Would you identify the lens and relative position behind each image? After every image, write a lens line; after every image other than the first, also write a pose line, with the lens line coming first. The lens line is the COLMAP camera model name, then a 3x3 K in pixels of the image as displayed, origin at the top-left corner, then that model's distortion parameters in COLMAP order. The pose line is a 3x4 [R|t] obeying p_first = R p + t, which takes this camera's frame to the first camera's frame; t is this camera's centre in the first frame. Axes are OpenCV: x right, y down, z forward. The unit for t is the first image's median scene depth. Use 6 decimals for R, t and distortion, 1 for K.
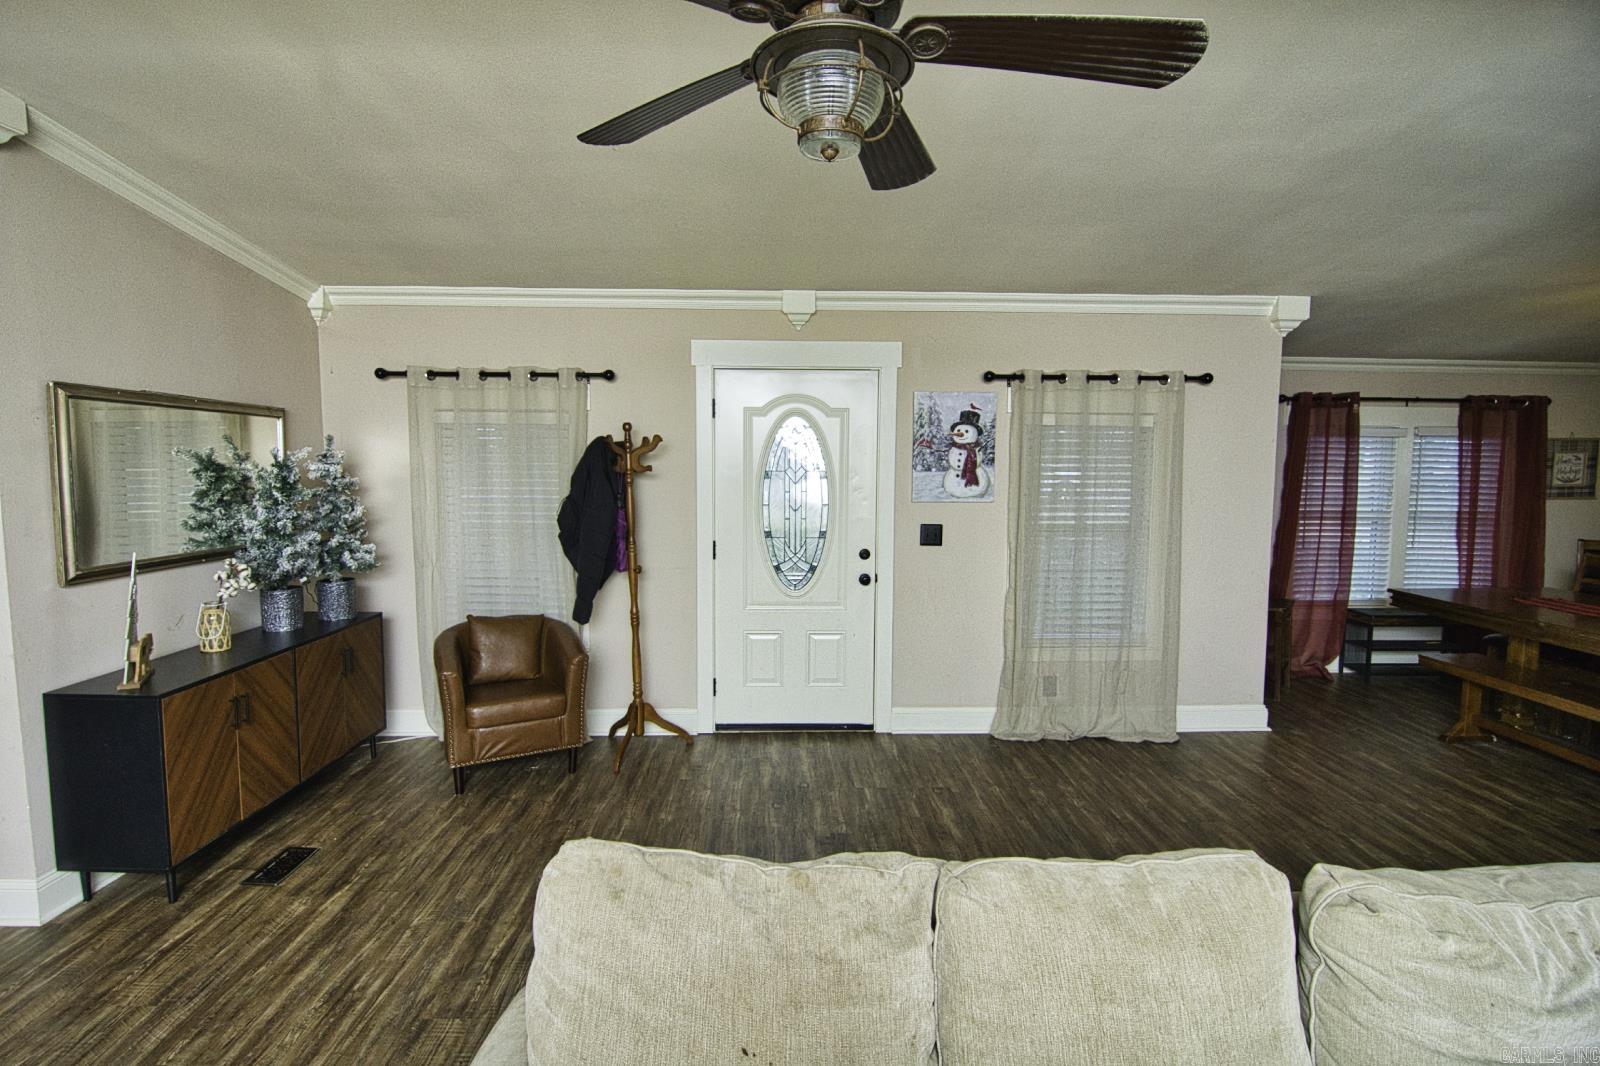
lens RADIAL K [[773.9, 0, 799.7], [0, 773.9, 530.5], [0, 0, 1]] dist [-0.014391, -0.003363]
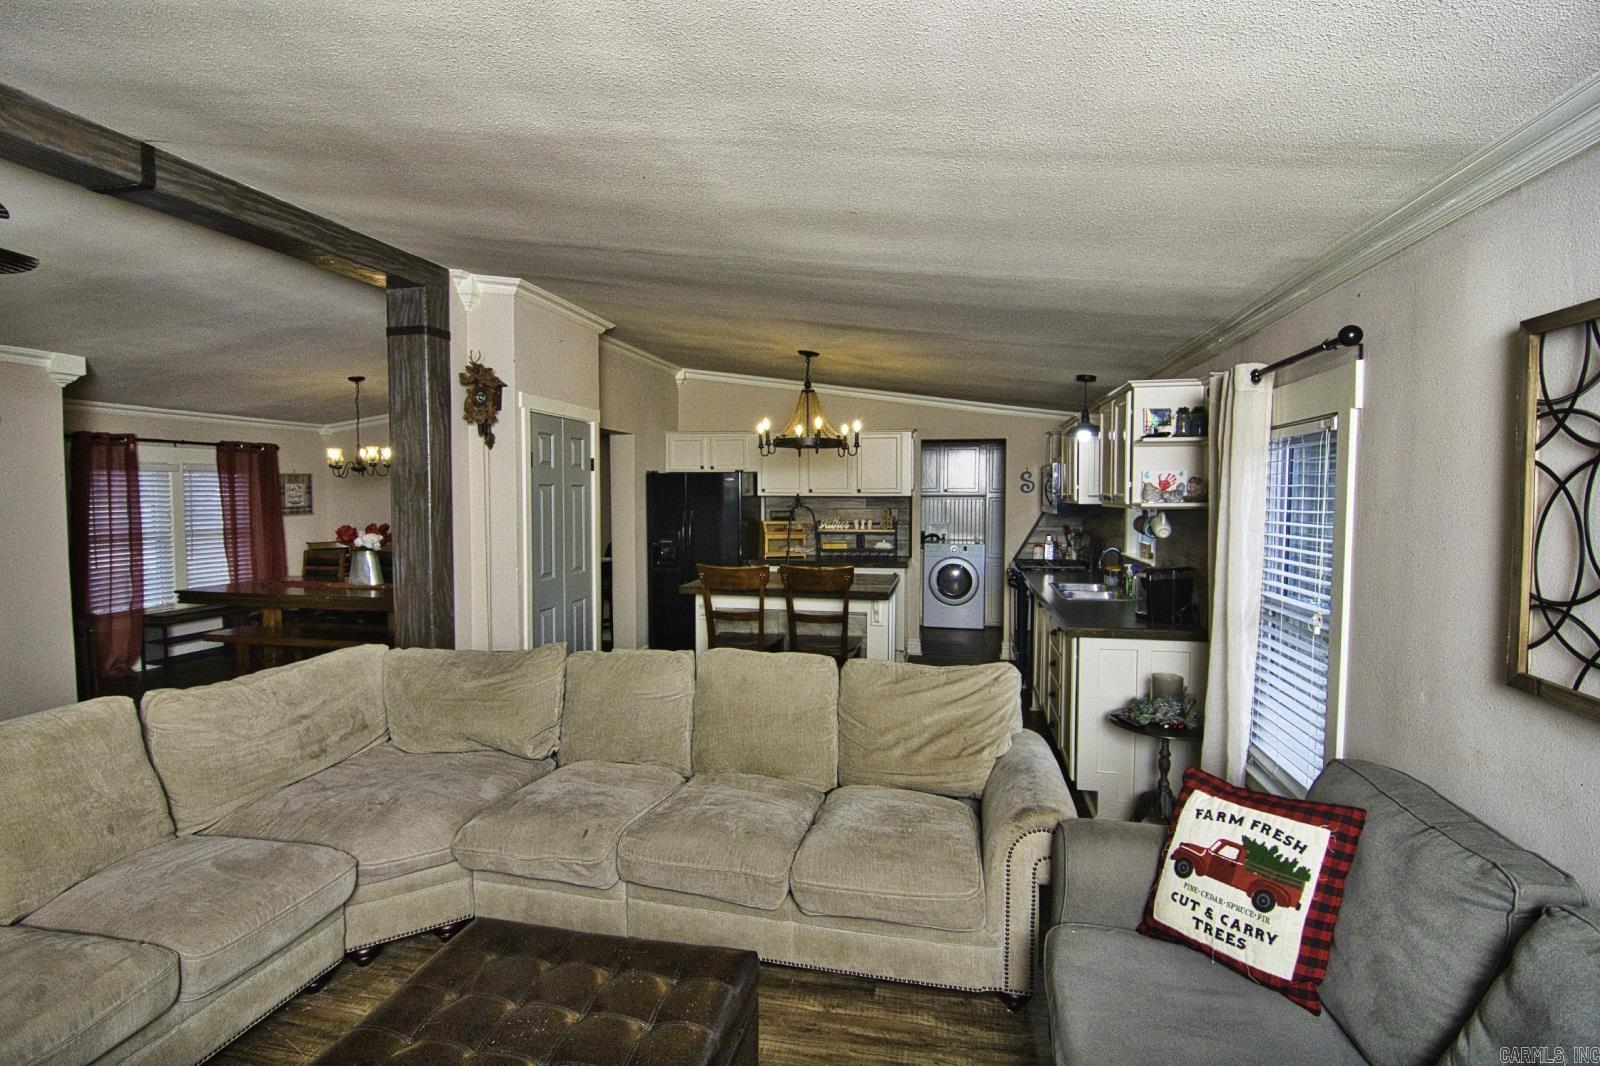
lens RADIAL K [[773.9, 0, 796.0], [0, 773.9, 526.6], [0, 0, 1]] dist [-0.014391, -0.003363]
pose [[0.228825, -0.051909, 0.972082, -0.198746], [0.087352, 0.995644, 0.032605, 0.015429], [-0.969540, 0.077452, 0.232363, -0.264797]]
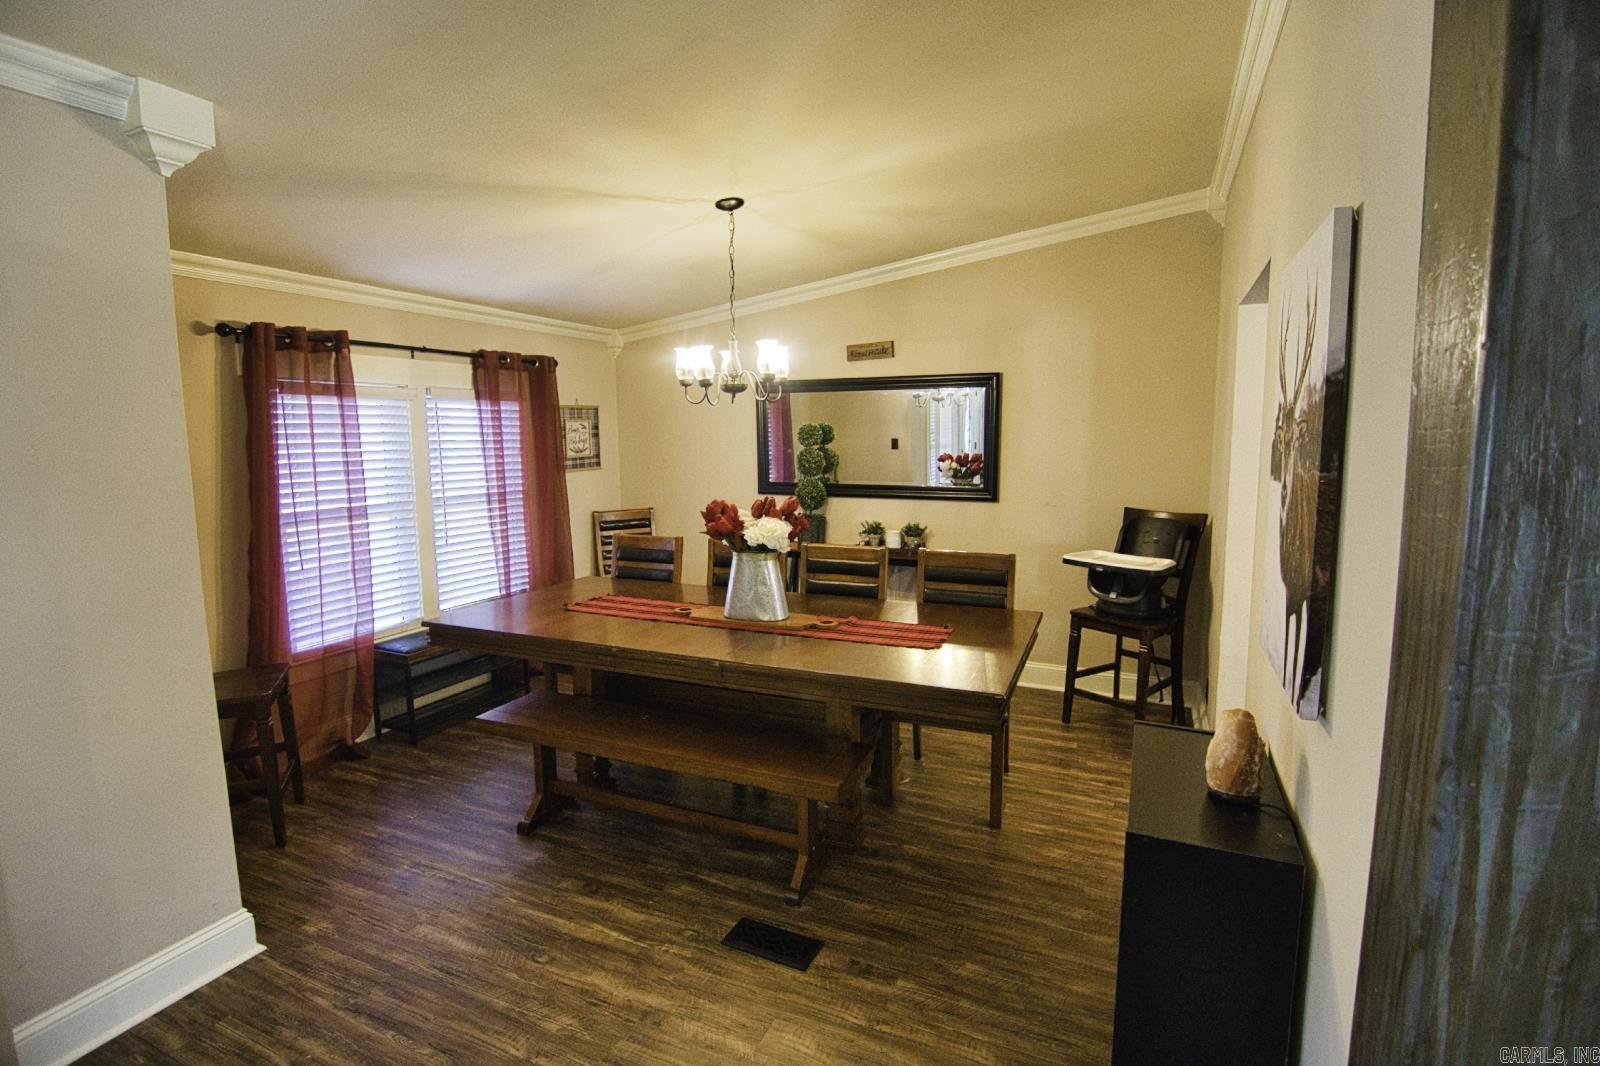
lens RADIAL K [[773.9, 0, 807.1], [0, 773.9, 526.9], [0, 0, 1]] dist [-0.014391, -0.003363]
pose [[0.425393, -0.117977, 0.897286, 0.270008], [0.086851, 0.992212, 0.089283, -0.033841], [-0.900832, 0.039950, 0.432327, 0.344125]]
